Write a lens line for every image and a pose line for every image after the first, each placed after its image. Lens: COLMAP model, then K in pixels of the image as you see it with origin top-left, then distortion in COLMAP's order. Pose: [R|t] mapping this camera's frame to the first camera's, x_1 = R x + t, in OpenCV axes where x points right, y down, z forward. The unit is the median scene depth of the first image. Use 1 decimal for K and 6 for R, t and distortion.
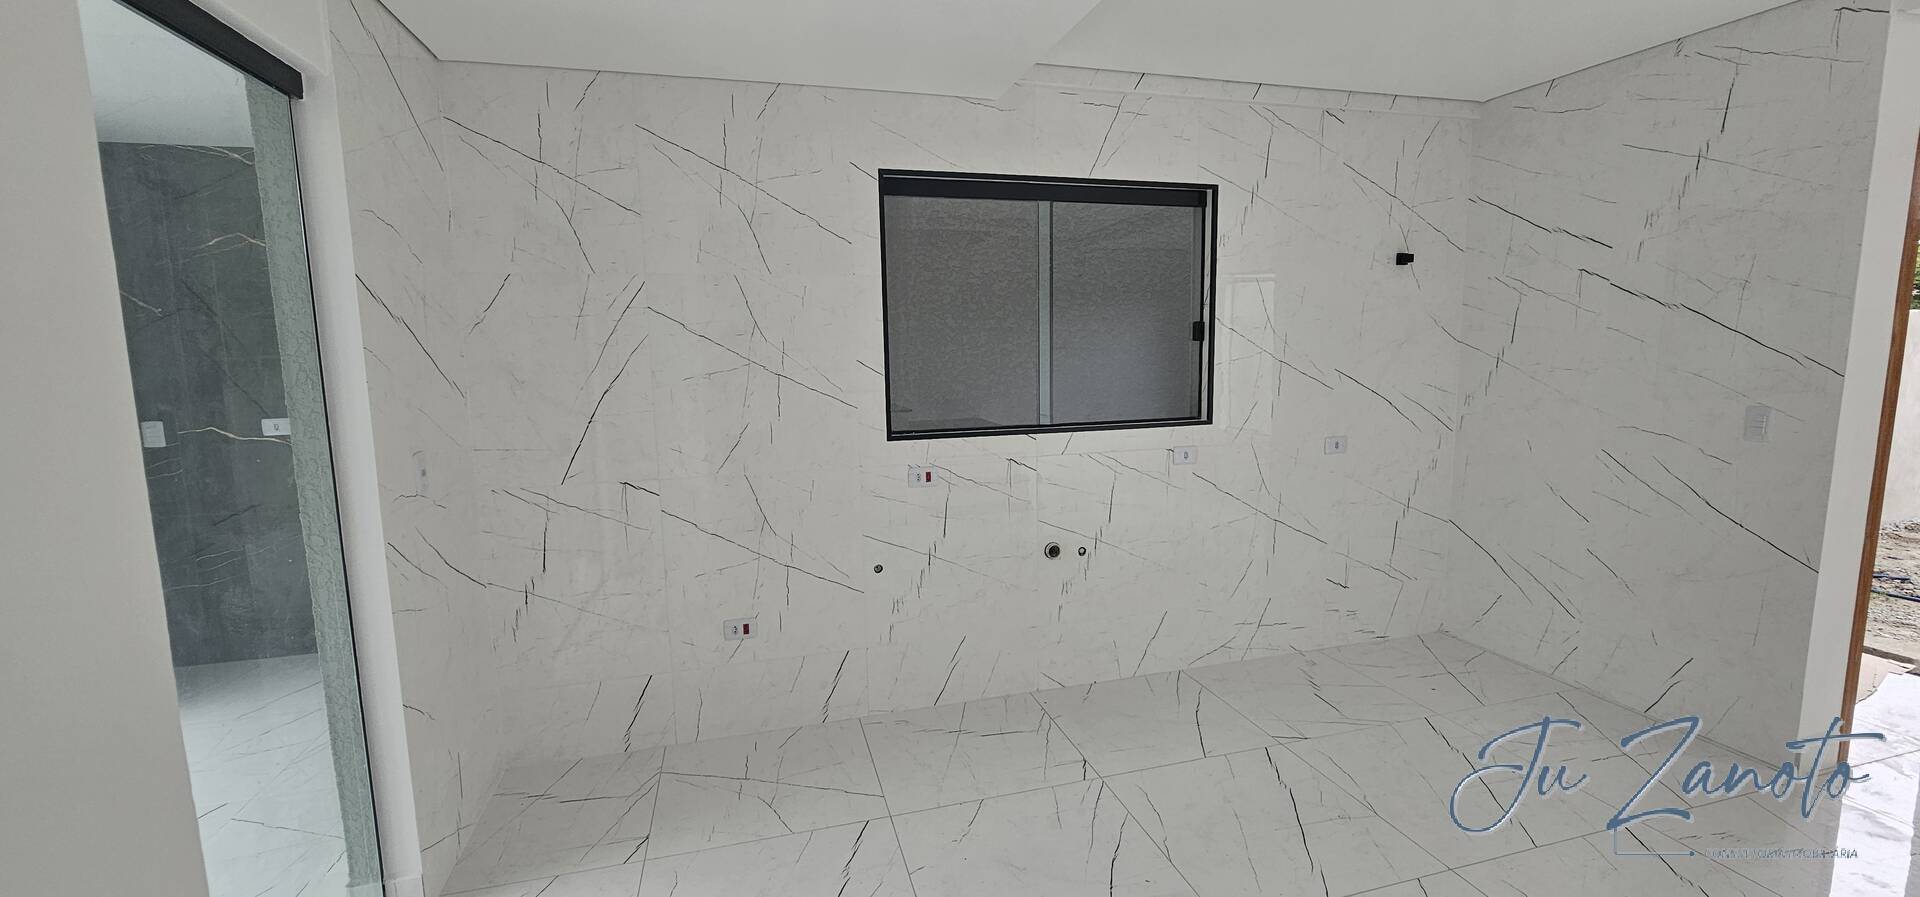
lens RADIAL K [[802.7, 0, 960.0], [0, 802.7, 448.5], [0, 0, 1]] dist [-0.003074, 0.000840]
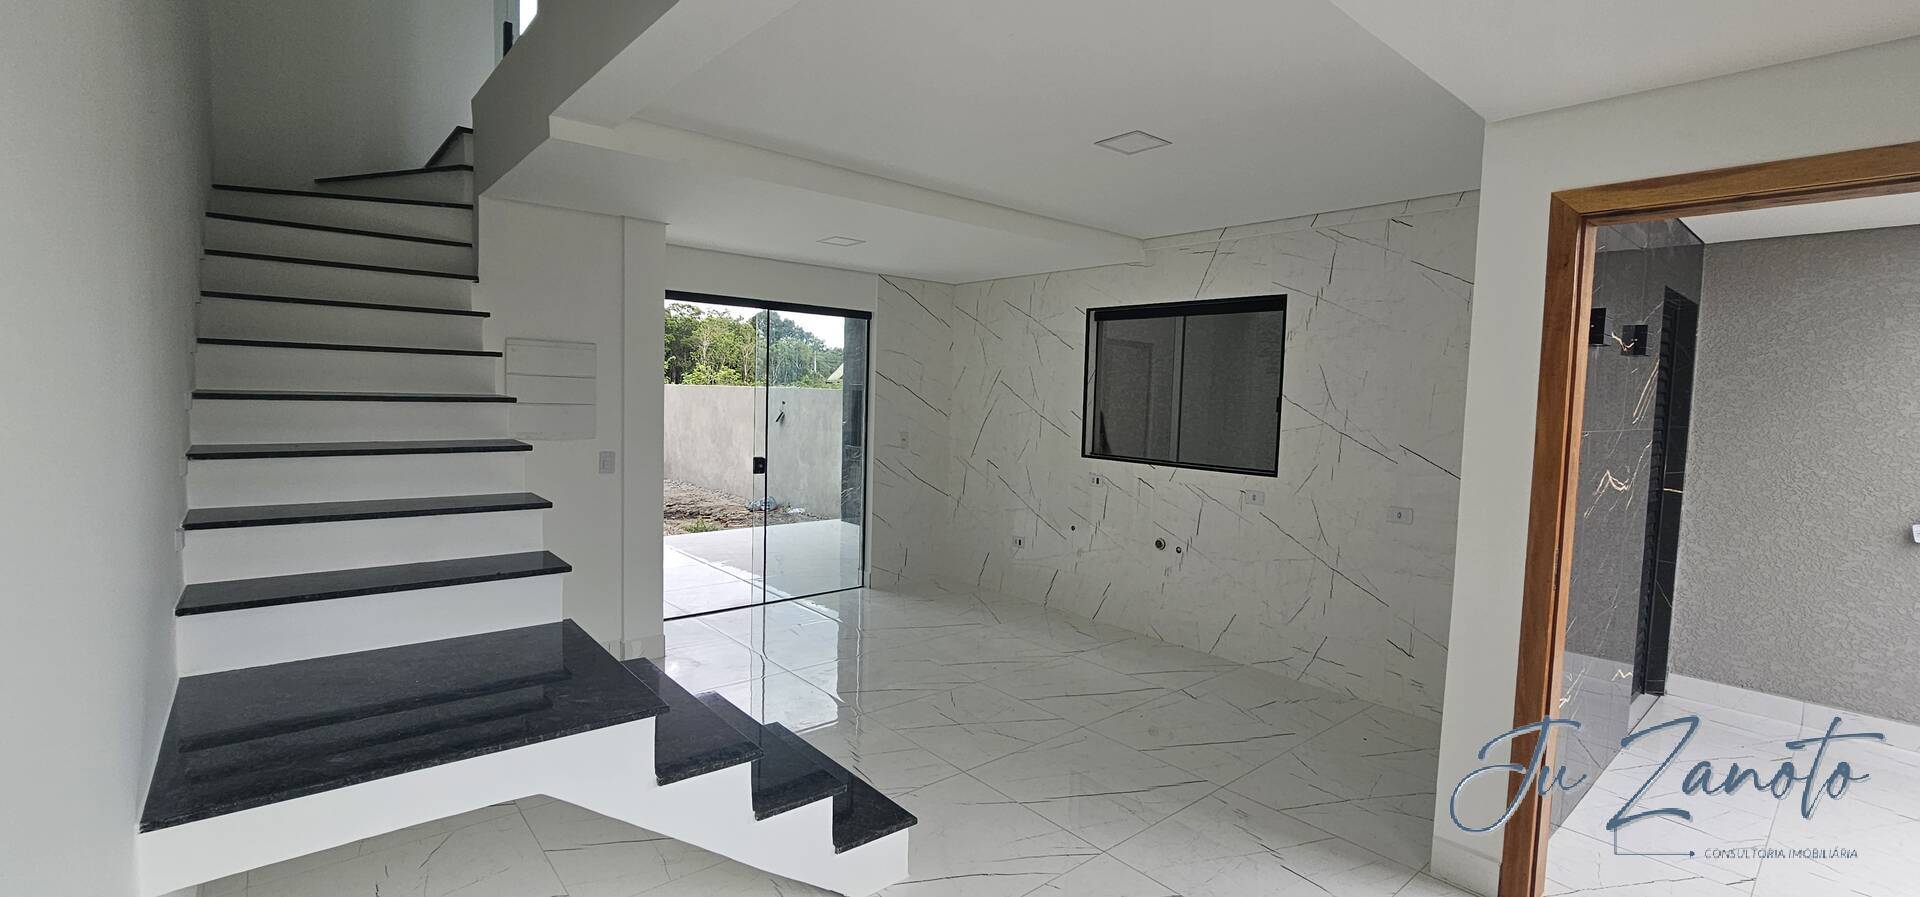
lens RADIAL K [[802.7, 0, 960.0], [0, 802.7, 448.5], [0, 0, 1]] dist [-0.003074, 0.000840]
pose [[0.409732, 0.090956, -0.907660, 1.351863], [-0.159367, 0.986851, 0.026951, -0.031476], [0.898177, 0.133609, 0.418840, 0.006218]]
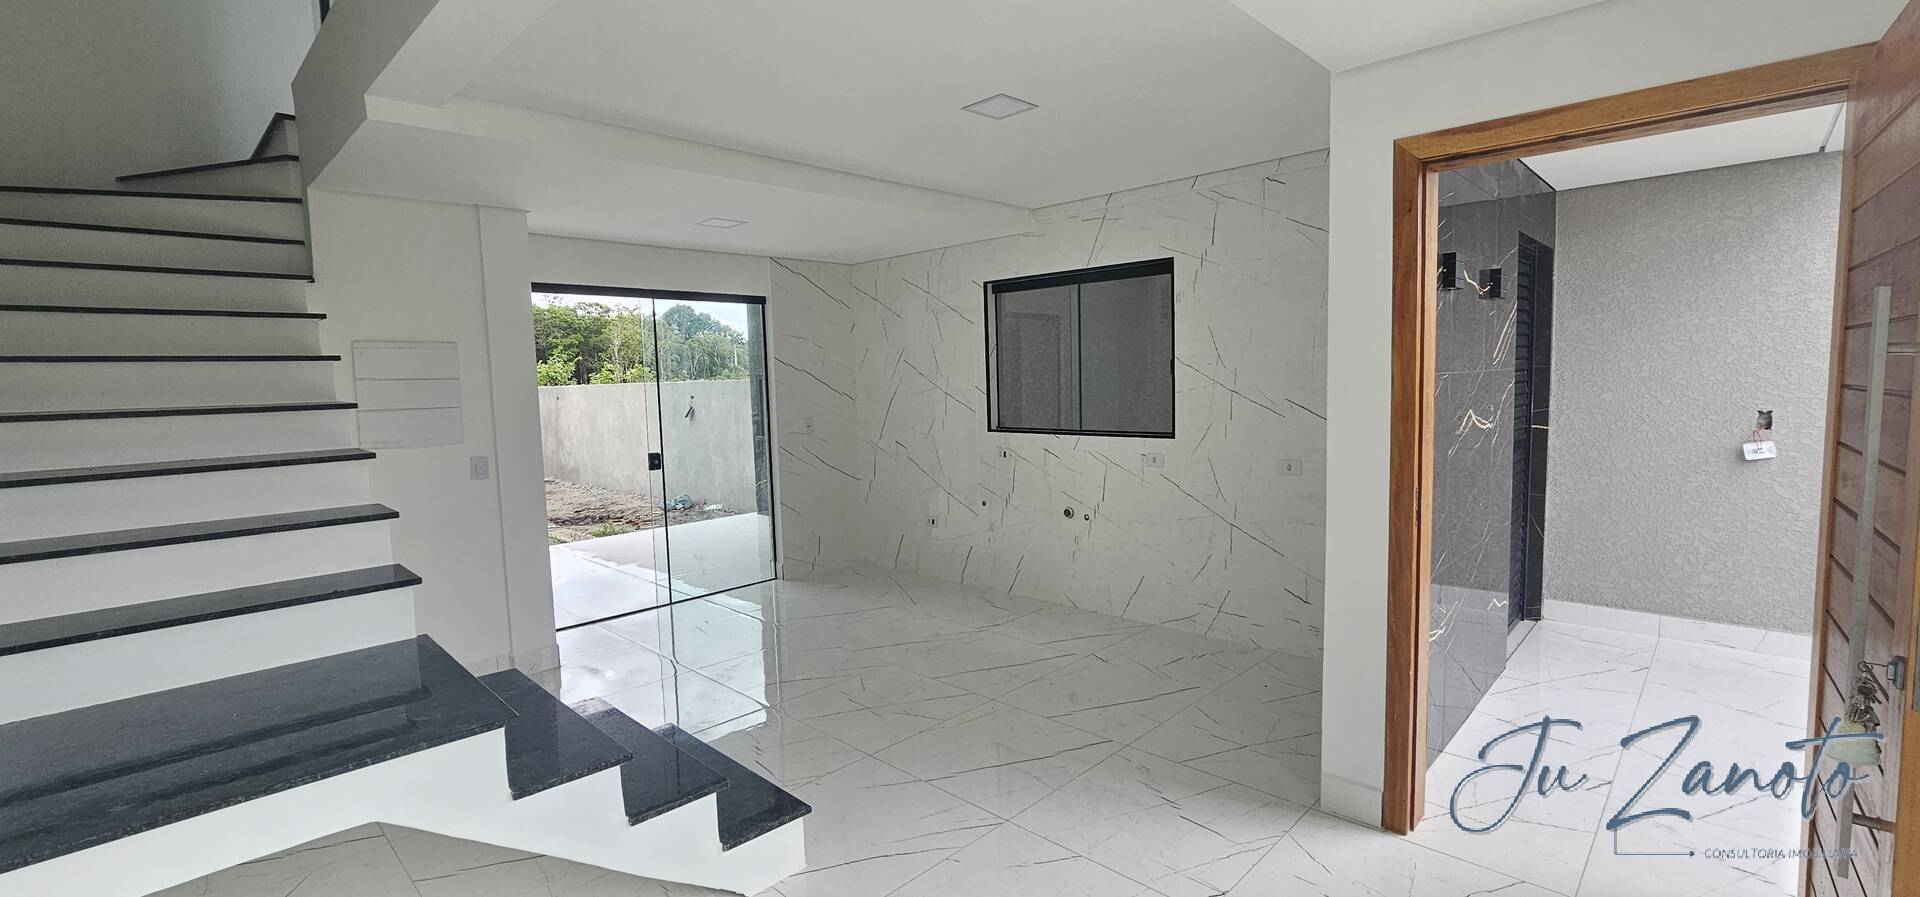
lens RADIAL K [[806.5, 0, 960.0], [0, 806.5, 448.5], [0, 0, 1]] dist [-0.003507, -0.000106]
pose [[0.490624, 0.079625, -0.867726, 1.365163], [-0.098112, 0.994532, 0.035787, -0.028692], [0.865830, 0.067577, 0.495754, 0.060173]]
